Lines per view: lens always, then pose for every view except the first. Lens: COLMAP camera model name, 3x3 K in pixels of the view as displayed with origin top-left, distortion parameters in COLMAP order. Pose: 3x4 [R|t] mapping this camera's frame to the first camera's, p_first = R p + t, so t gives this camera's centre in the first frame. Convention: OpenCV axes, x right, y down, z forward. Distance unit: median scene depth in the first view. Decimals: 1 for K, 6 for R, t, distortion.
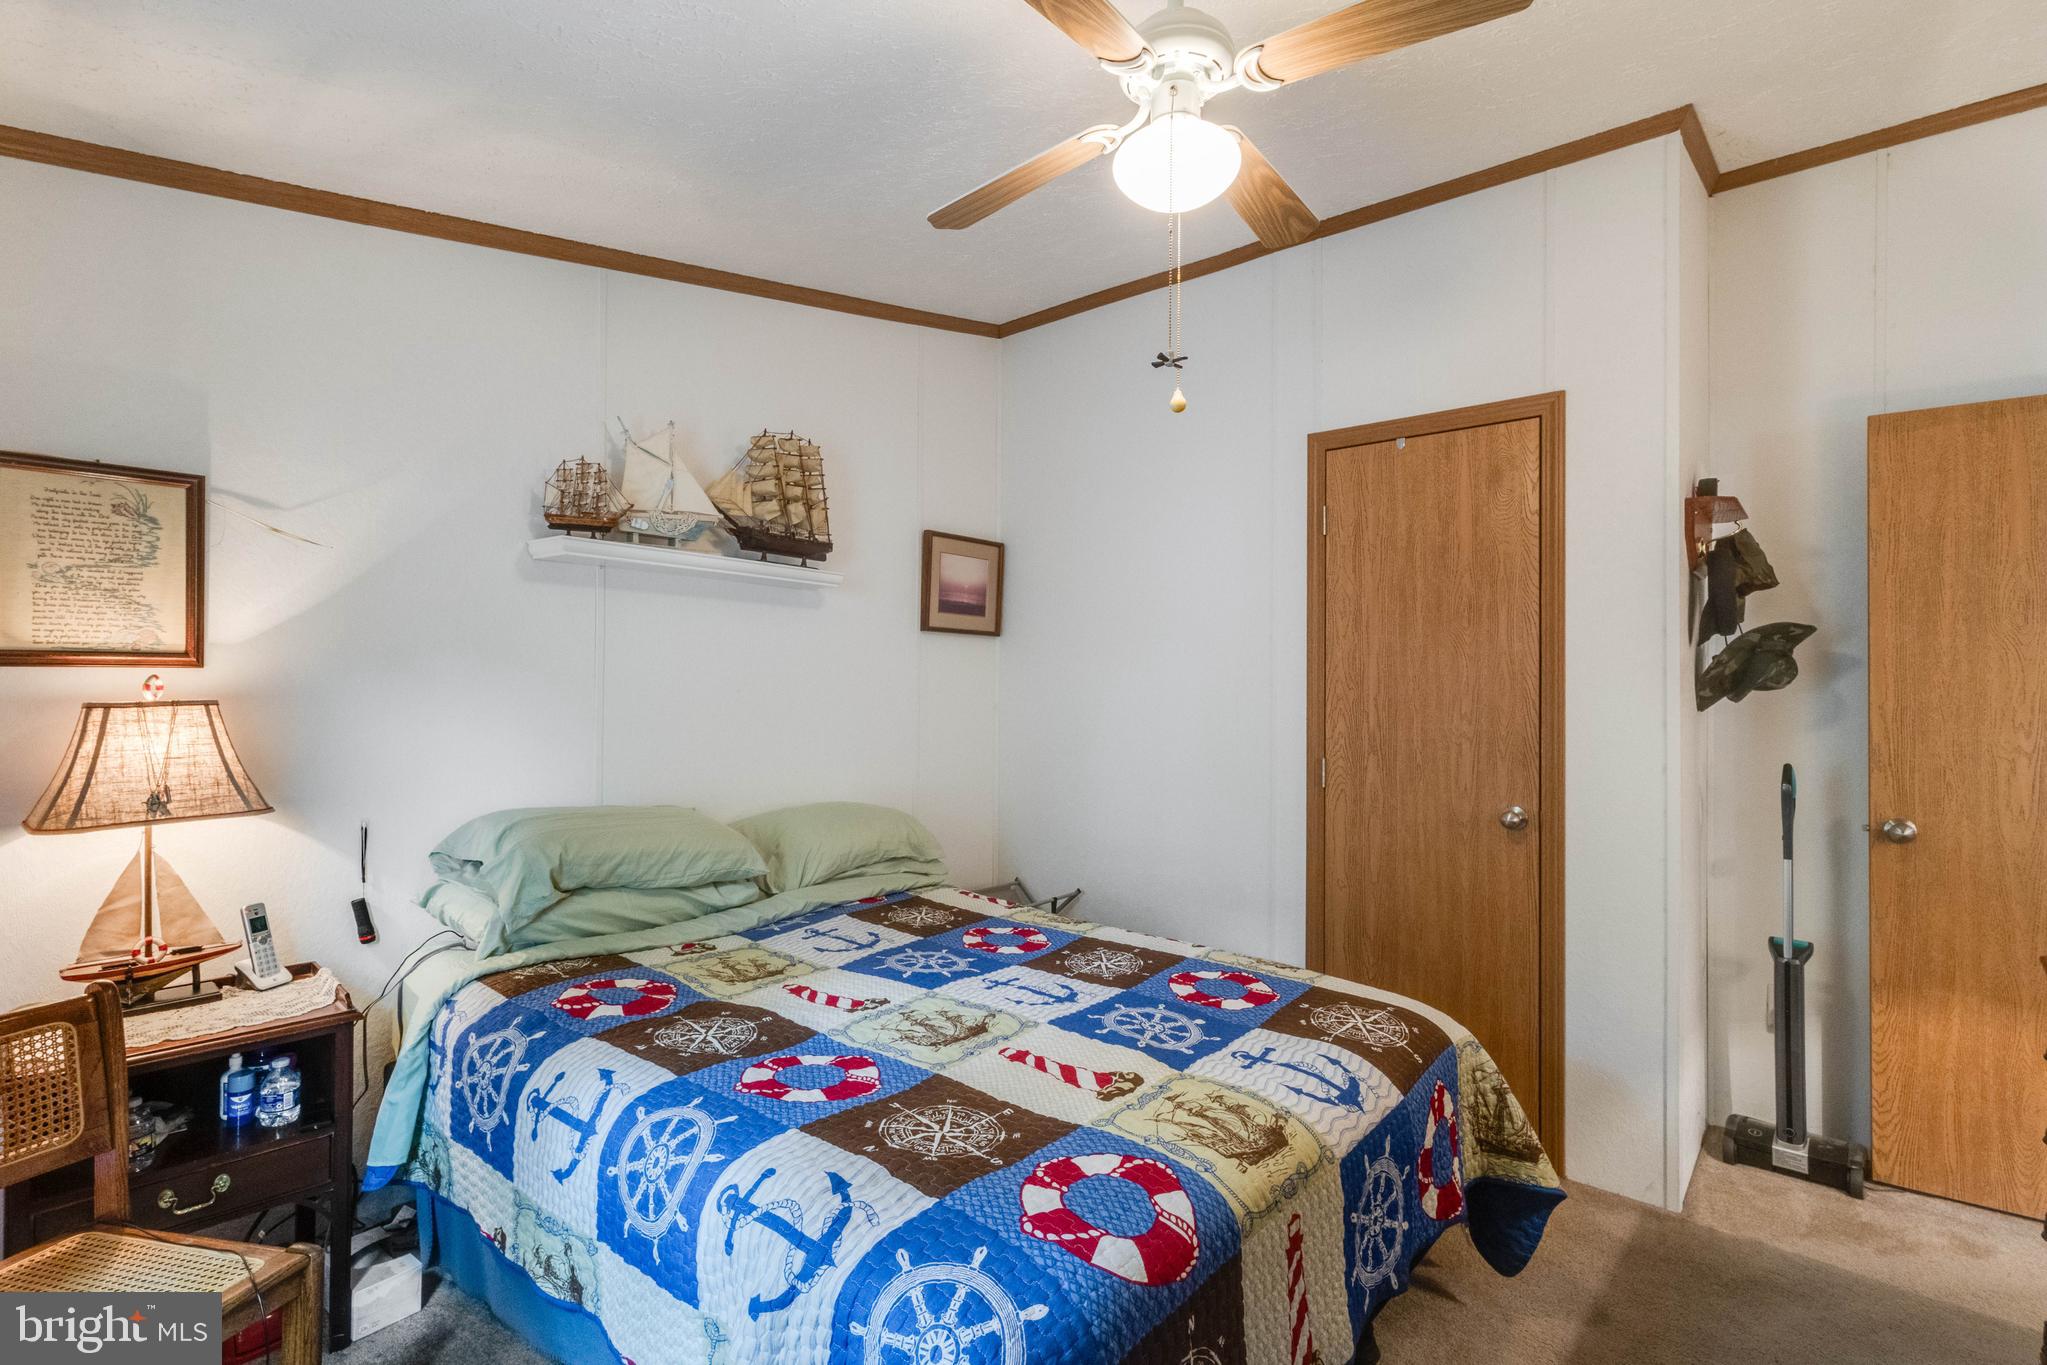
lens RADIAL K [[963.0, 0, 1033.5], [0, 963.0, 682.0], [0, 0, 1]] dist [0.000038, -0.000081]
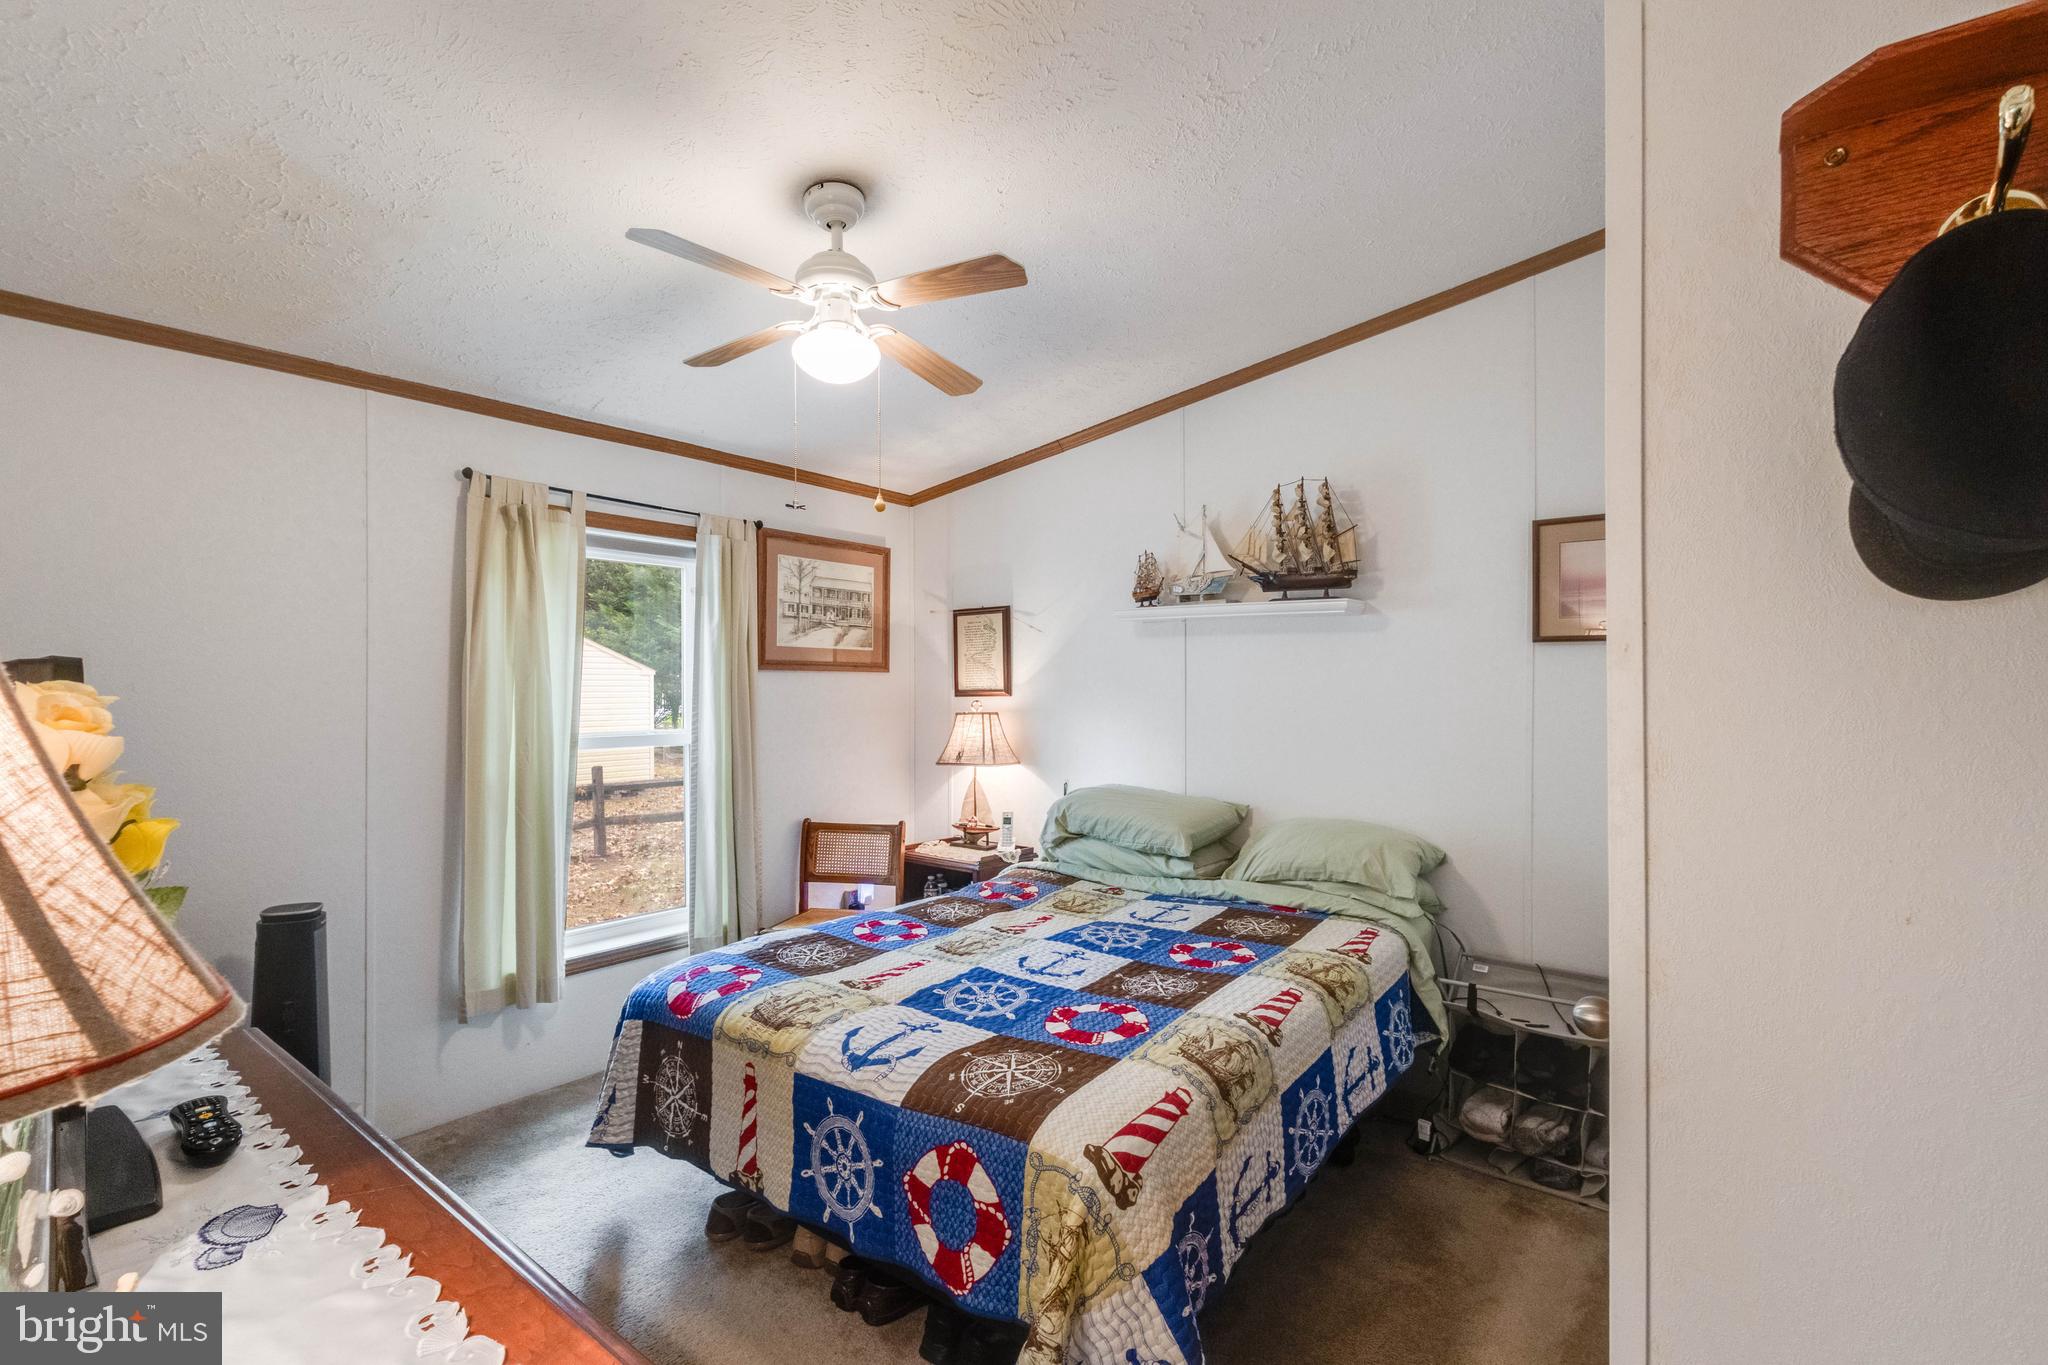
lens RADIAL K [[956.8, 0, 1035.8], [0, 956.8, 687.2], [0, 0, 1]] dist [0.005207, 0.001321]
pose [[0.065537, -0.007399, -0.997823, 1.216601], [0.005405, 0.999960, -0.007060, -0.019414], [0.997835, -0.004930, 0.065575, 0.906040]]
